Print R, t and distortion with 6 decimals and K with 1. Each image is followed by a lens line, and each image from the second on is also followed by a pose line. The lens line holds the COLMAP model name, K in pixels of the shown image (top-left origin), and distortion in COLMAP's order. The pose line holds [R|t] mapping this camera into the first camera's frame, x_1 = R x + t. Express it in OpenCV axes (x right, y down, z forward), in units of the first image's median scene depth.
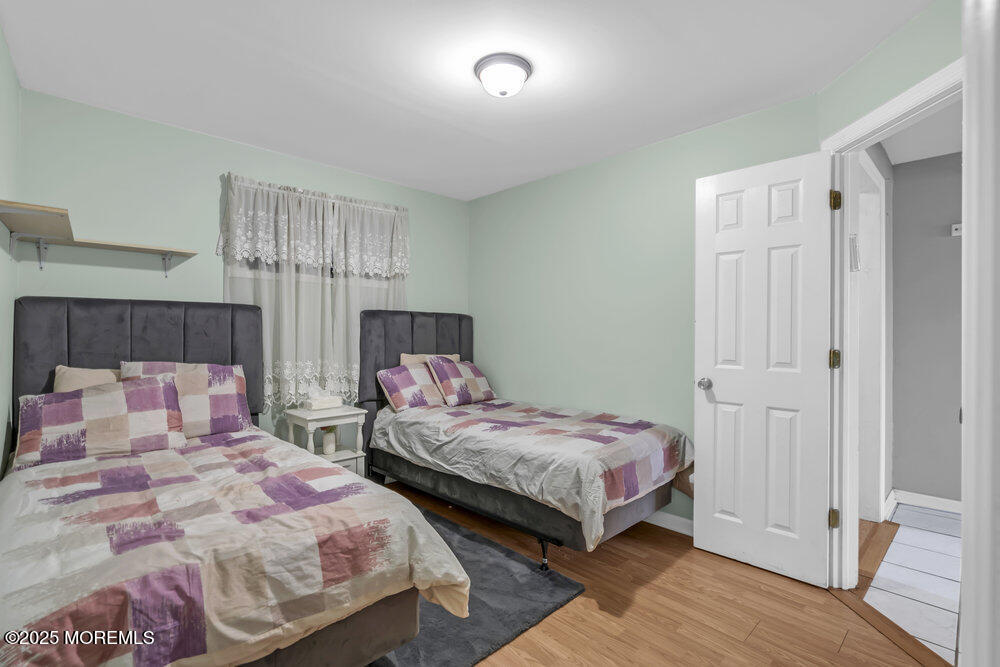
lens RADIAL K [[458.0, 0, 499.8], [0, 458.0, 331.5], [0, 0, 1]] dist [-0.000215, 0.001504]
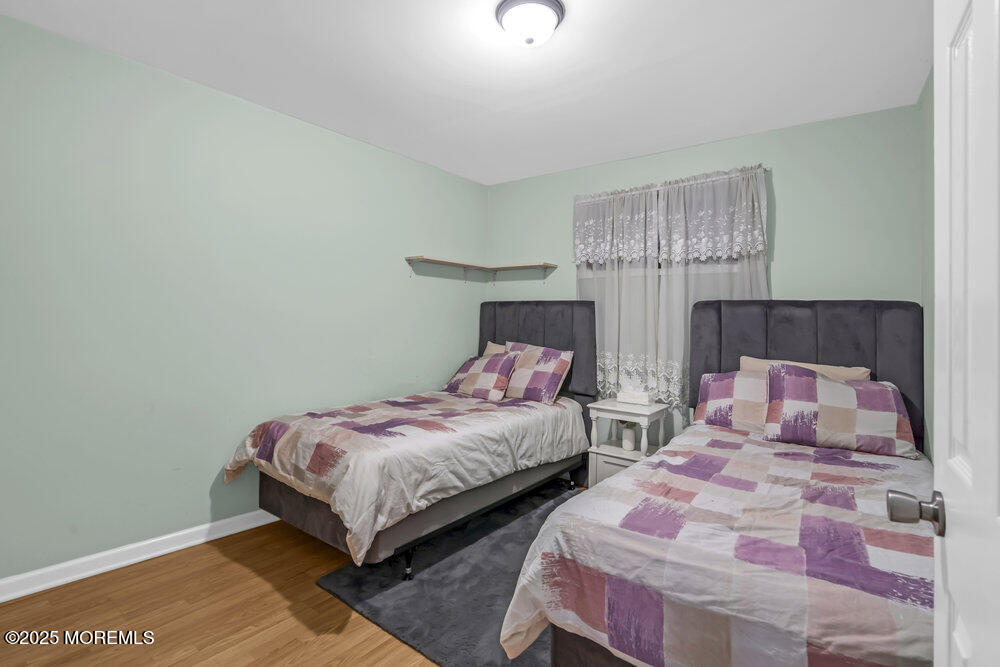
lens RADIAL K [[468.7, 0, 501.6], [0, 468.7, 304.2], [0, 0, 1]] dist [-0.000475, 0.000290]
pose [[0.160343, -0.034784, -0.986448, 0.615557], [-0.022736, 0.998984, -0.038921, 0.001749], [0.986799, 0.028669, 0.159389, 0.601830]]
